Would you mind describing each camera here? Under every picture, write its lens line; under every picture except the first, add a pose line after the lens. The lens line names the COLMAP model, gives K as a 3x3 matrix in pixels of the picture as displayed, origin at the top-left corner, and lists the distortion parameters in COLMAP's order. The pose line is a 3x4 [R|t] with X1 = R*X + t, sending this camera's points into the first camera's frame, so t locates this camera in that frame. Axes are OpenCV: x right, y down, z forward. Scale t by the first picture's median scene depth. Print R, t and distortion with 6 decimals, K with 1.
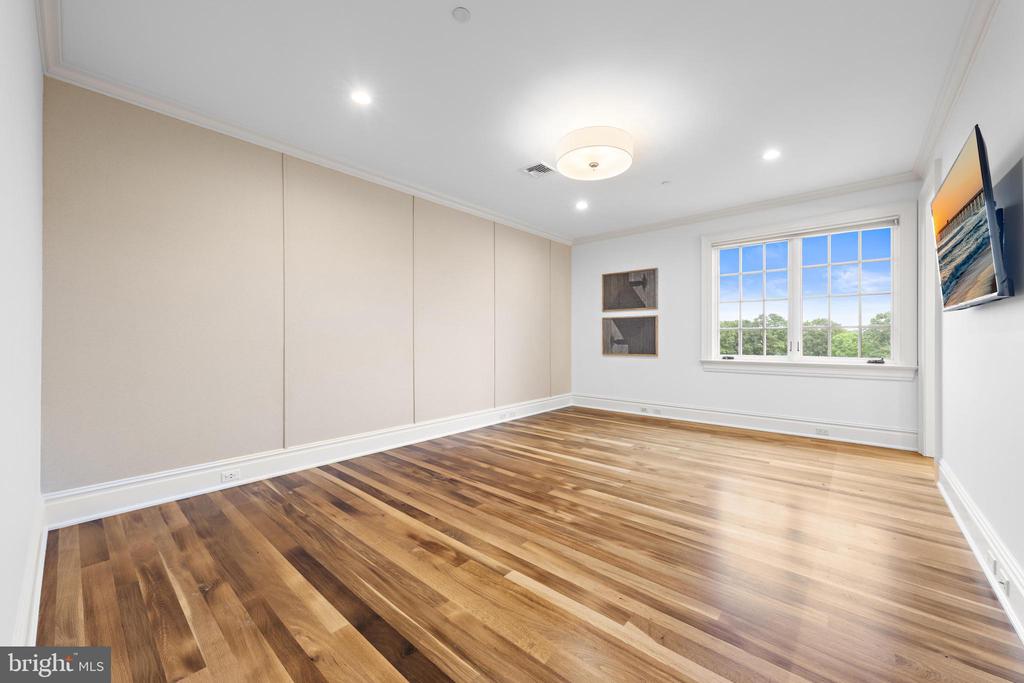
lens RADIAL K [[396.9, 0, 509.1], [0, 396.9, 340.5], [0, 0, 1]] dist [0.001165, 0.000033]
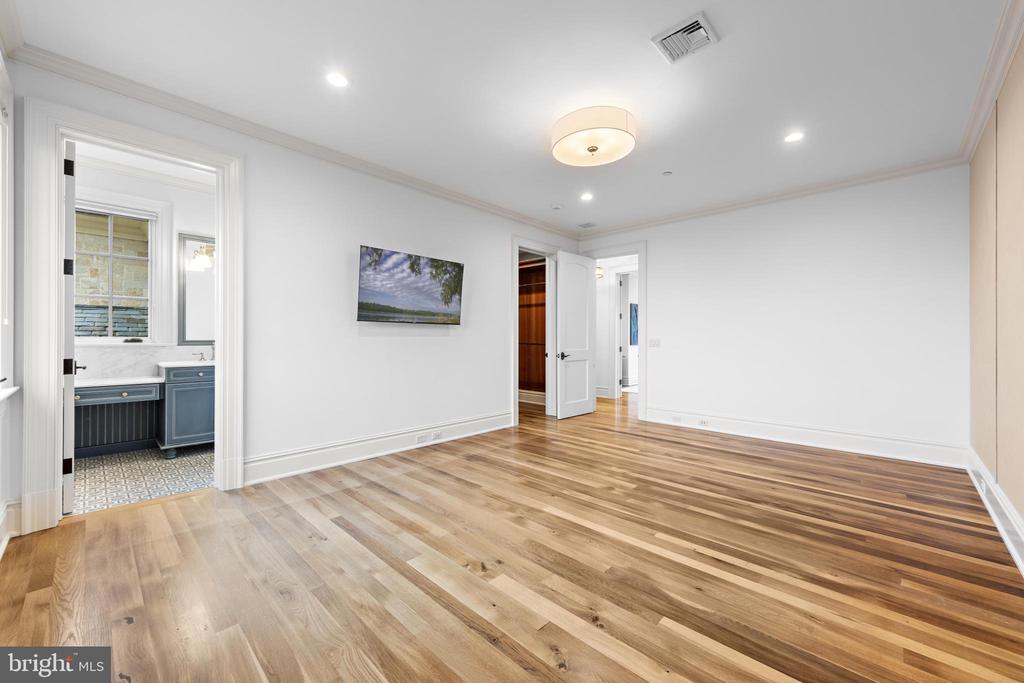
lens RADIAL K [[396.9, 0, 509.1], [0, 396.9, 340.5], [0, 0, 1]] dist [0.001165, 0.000033]
pose [[-0.999078, -0.001079, 0.042921, 0.382102], [-0.000927, 0.999993, 0.003568, -0.005478], [-0.042924, 0.003525, -0.999072, 2.012492]]
